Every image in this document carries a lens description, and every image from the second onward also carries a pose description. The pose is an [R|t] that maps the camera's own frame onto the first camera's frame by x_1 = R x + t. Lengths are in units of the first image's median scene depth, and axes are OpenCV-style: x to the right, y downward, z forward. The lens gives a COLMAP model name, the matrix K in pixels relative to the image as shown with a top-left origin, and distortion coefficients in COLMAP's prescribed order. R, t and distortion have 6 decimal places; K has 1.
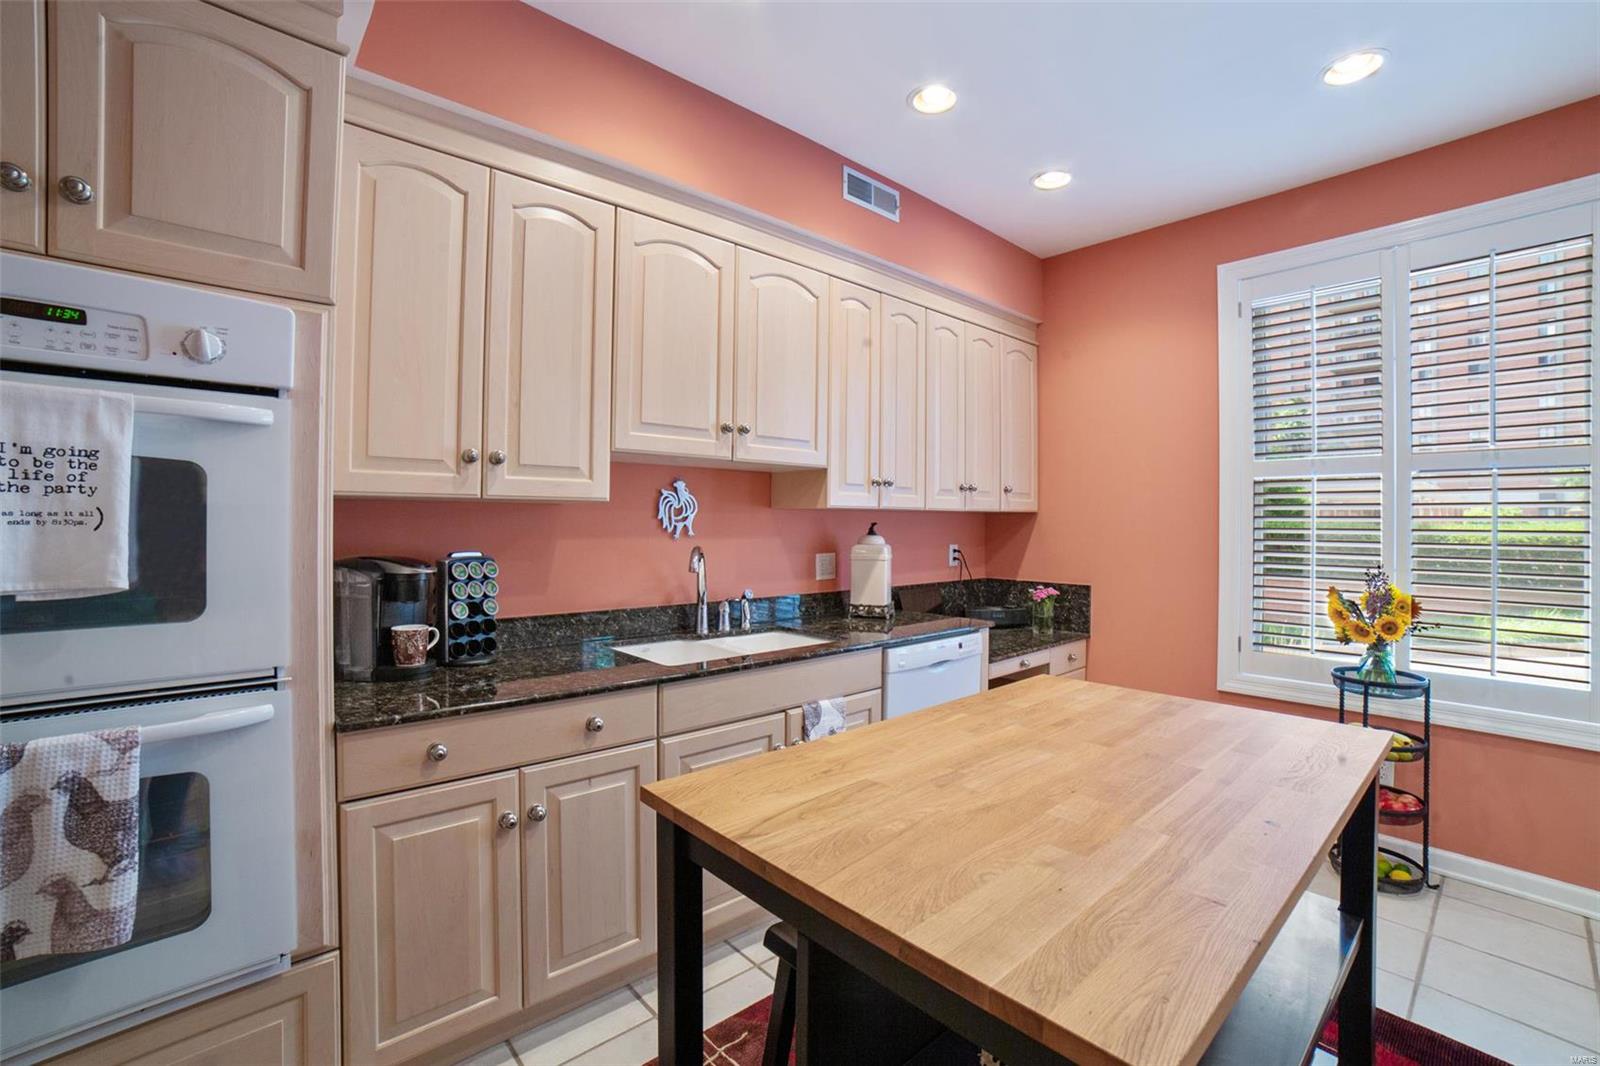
lens RADIAL K [[724.4, 0, 809.3], [0, 724.4, 518.1], [0, 0, 1]] dist [-0.021003, 0.006523]
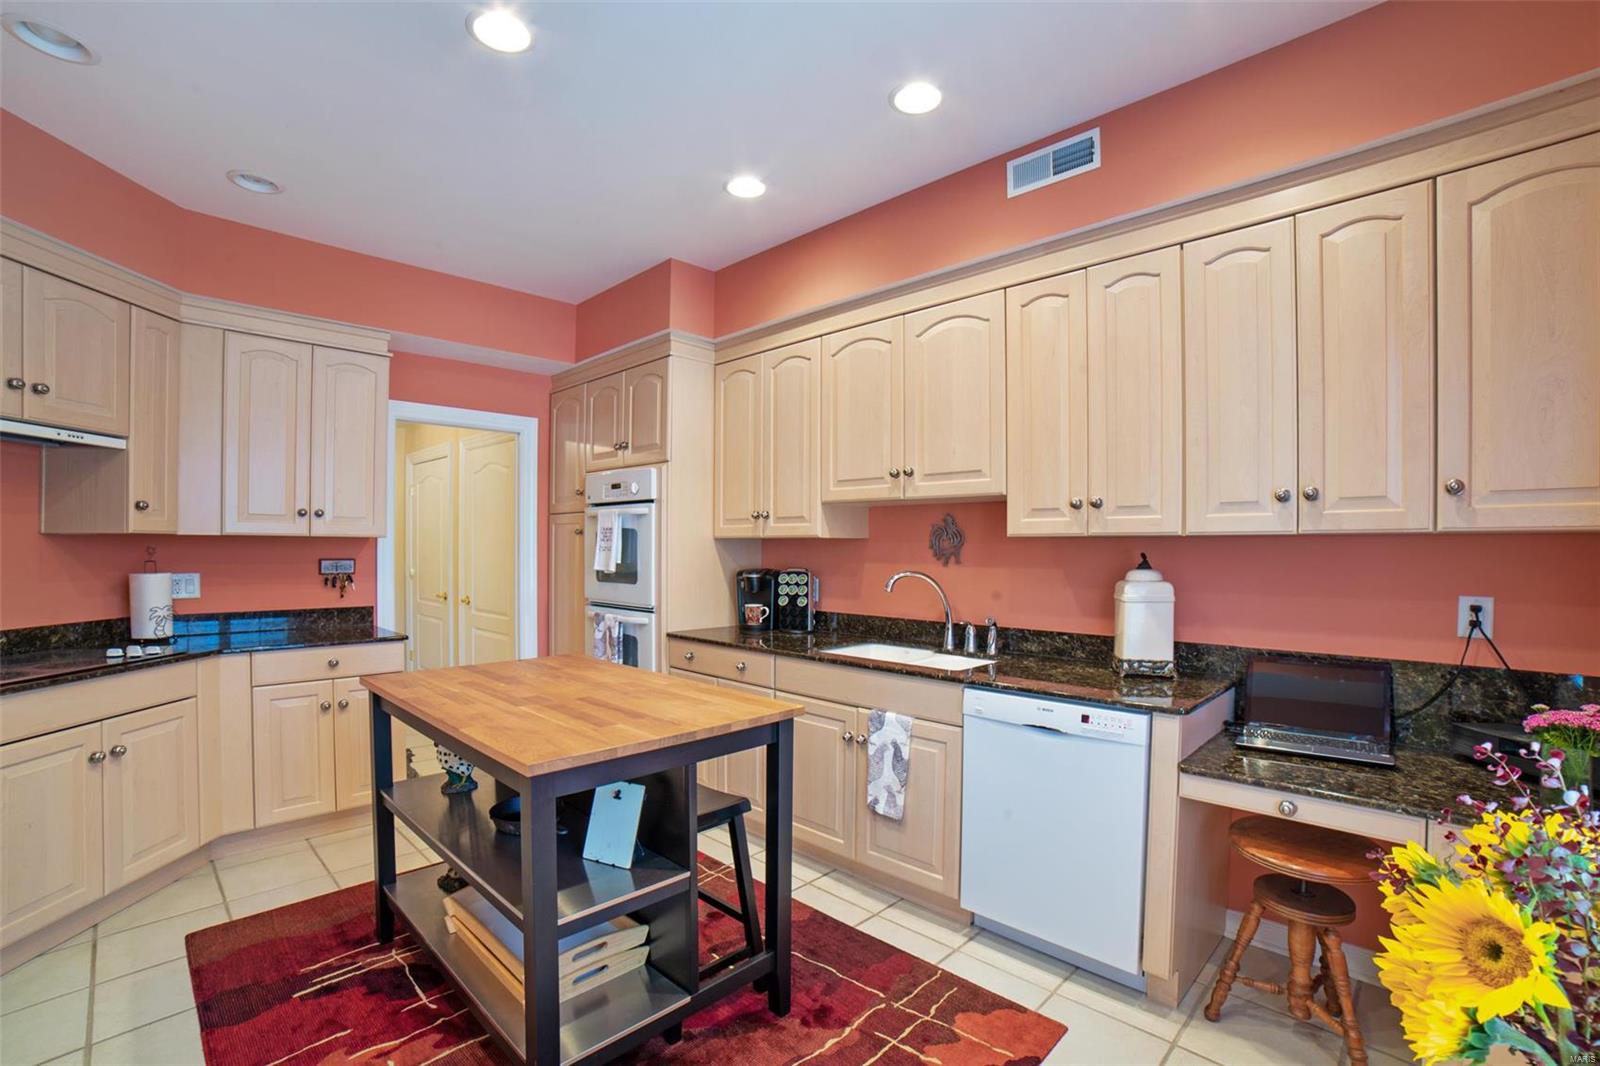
lens RADIAL K [[724.4, 0, 787.7], [0, 724.4, 548.7], [0, 0, 1]] dist [-0.021003, 0.006523]
pose [[0.046553, -0.003935, -0.998908, 1.039846], [0.001556, 0.999991, -0.003866, 0.005835], [0.998915, -0.001374, 0.046559, 0.740607]]
